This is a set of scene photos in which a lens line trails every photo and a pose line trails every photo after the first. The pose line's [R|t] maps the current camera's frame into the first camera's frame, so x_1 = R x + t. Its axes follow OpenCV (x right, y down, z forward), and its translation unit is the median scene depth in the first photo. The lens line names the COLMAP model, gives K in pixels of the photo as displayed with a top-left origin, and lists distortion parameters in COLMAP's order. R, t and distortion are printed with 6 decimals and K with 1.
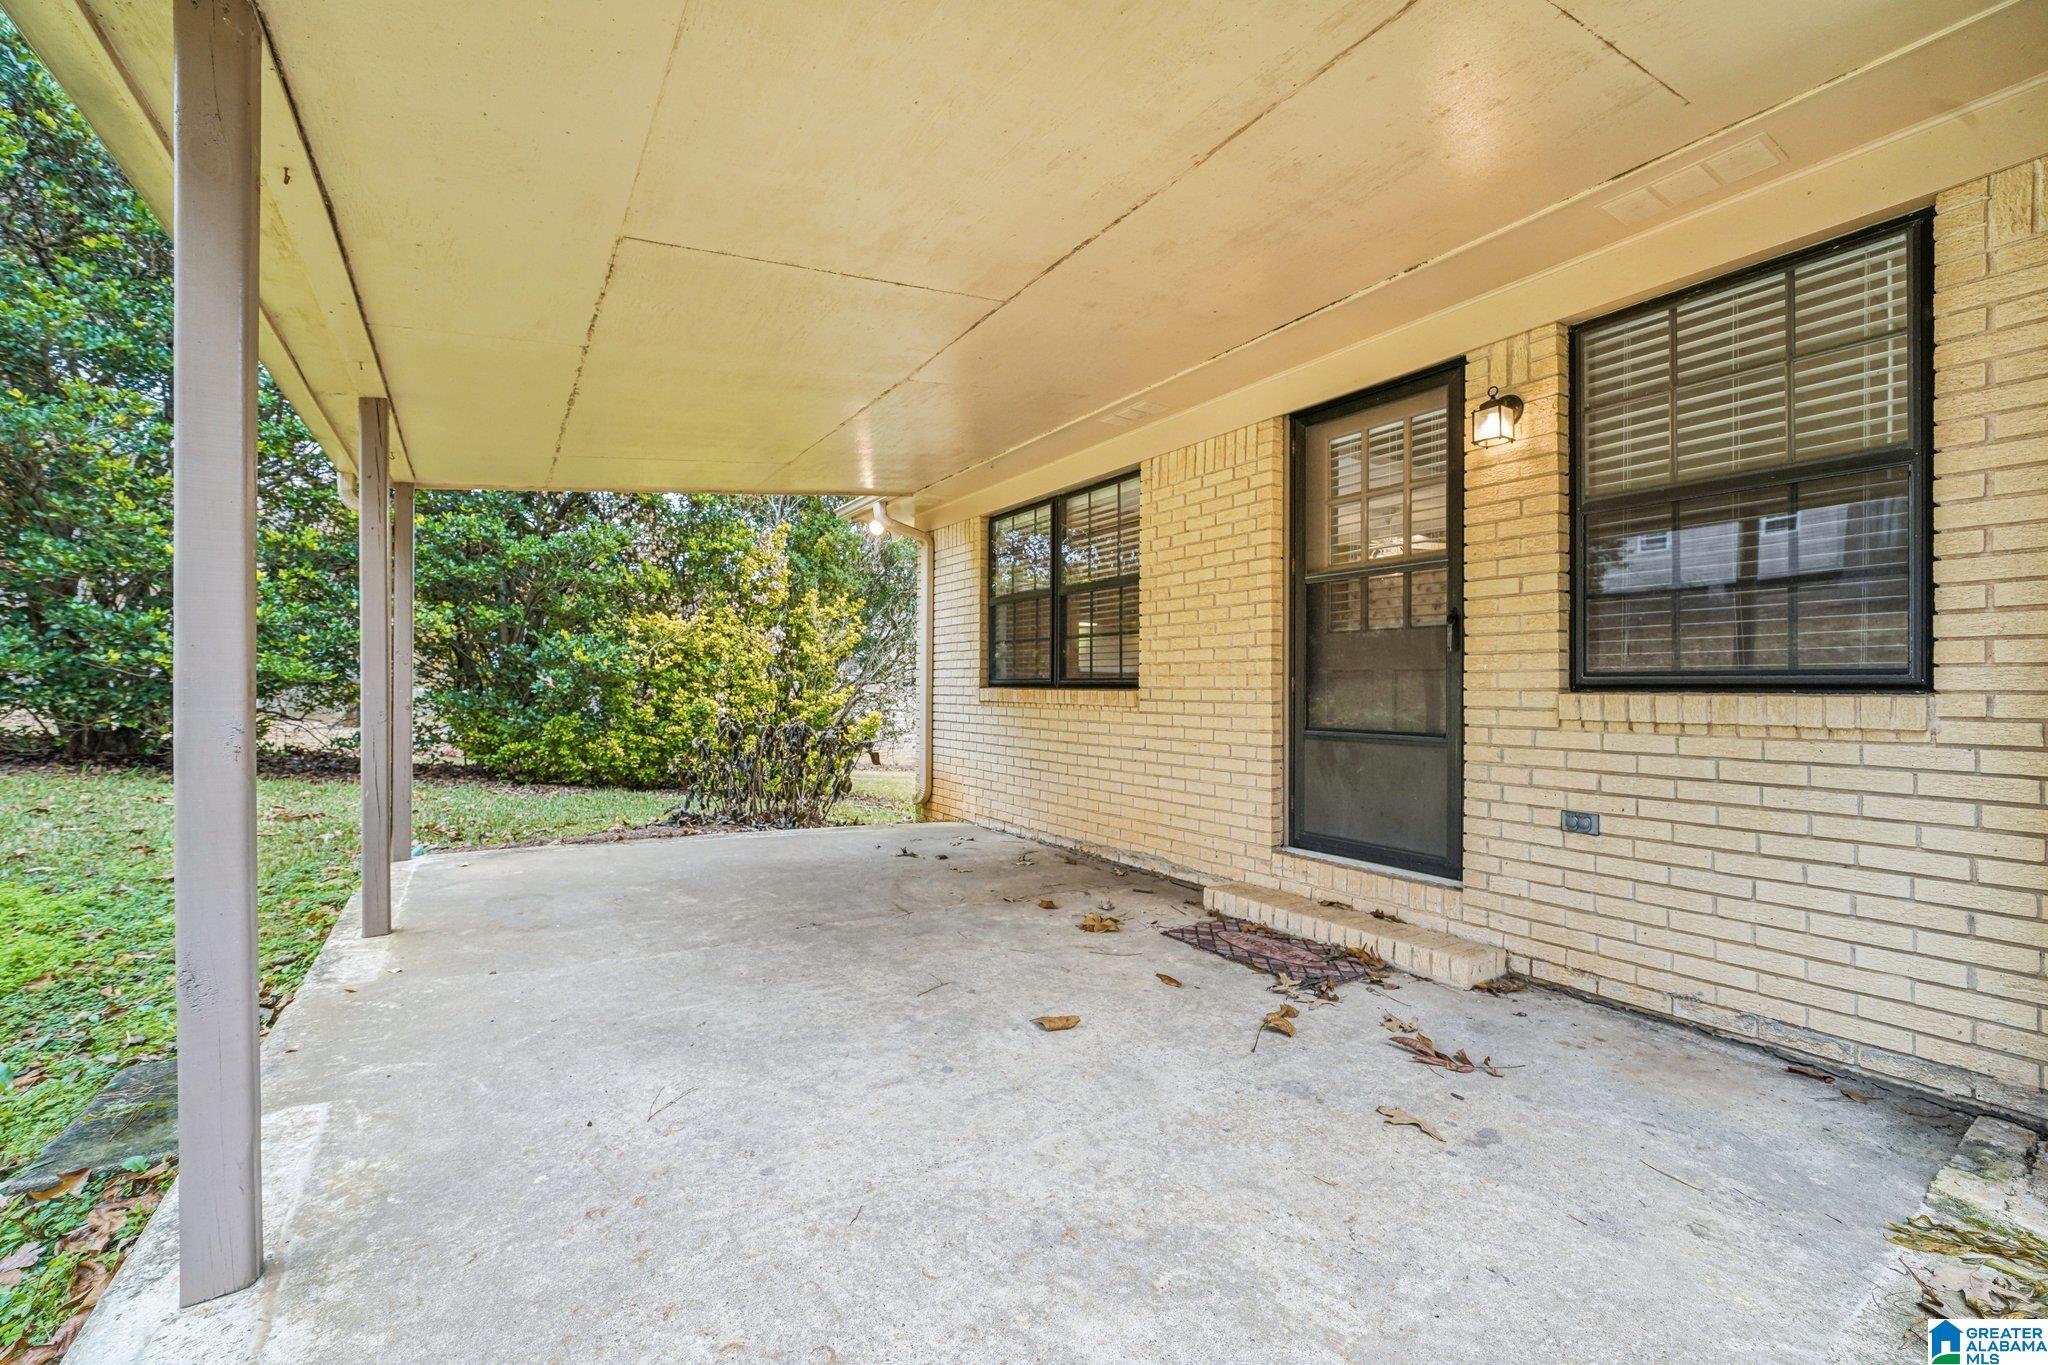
lens RADIAL K [[803.4, 0, 1022.6], [0, 803.4, 687.4], [0, 0, 1]] dist [0.000867, -0.000061]
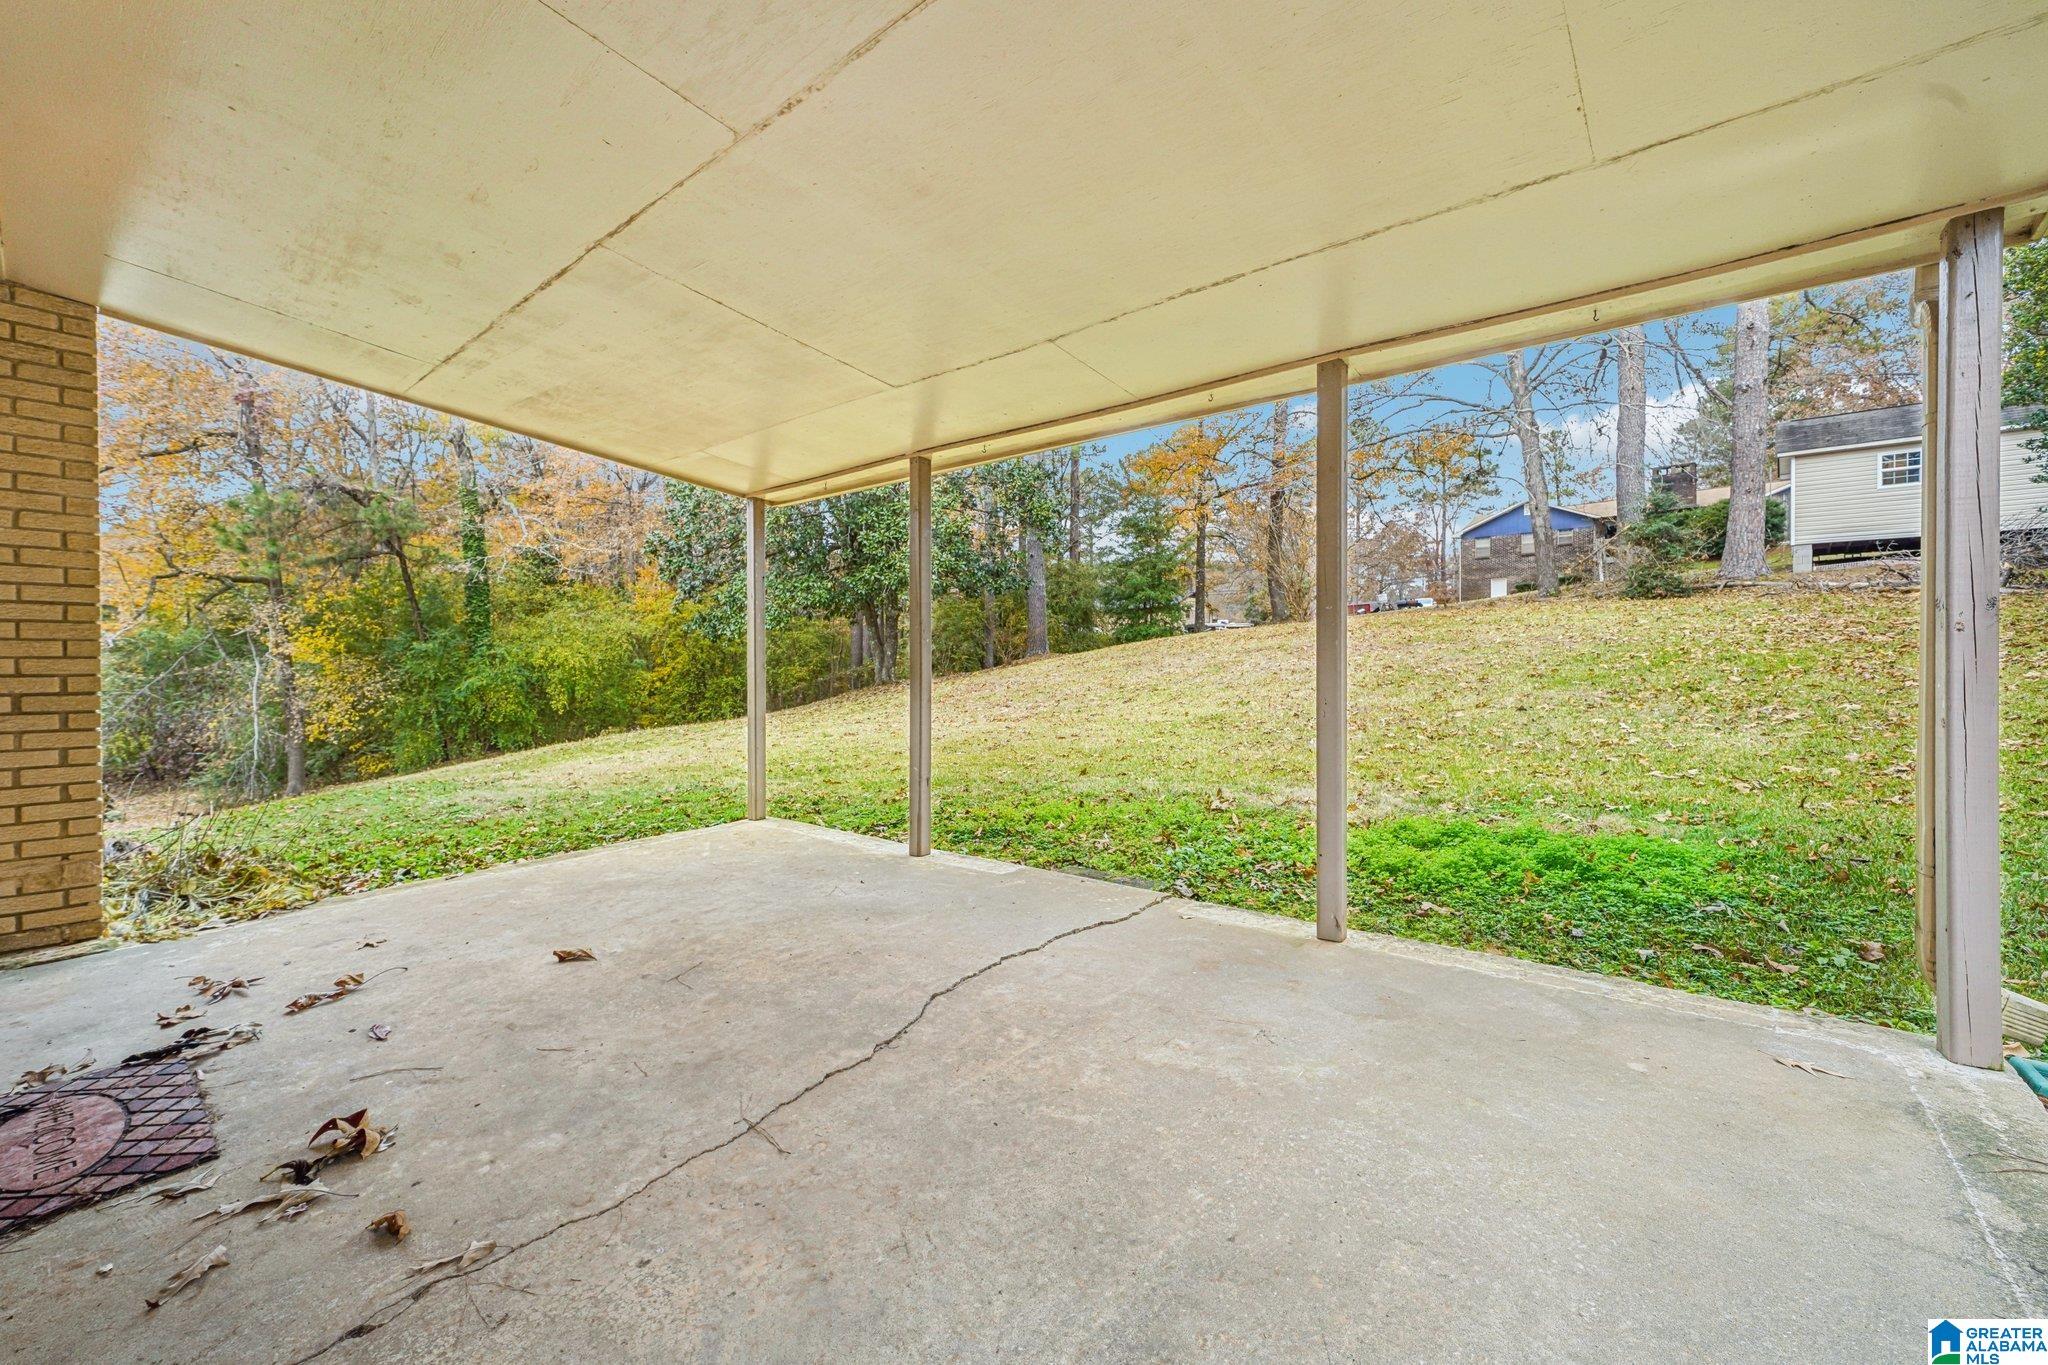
lens RADIAL K [[803.4, 0, 1025.7], [0, 803.4, 671.4], [0, 0, 1]] dist [0.000867, -0.000061]
pose [[-0.955249, 0.005472, -0.295753, -0.214644], [0.004237, 0.999979, 0.004815, -0.009027], [0.295773, 0.003347, -0.955252, 2.023098]]
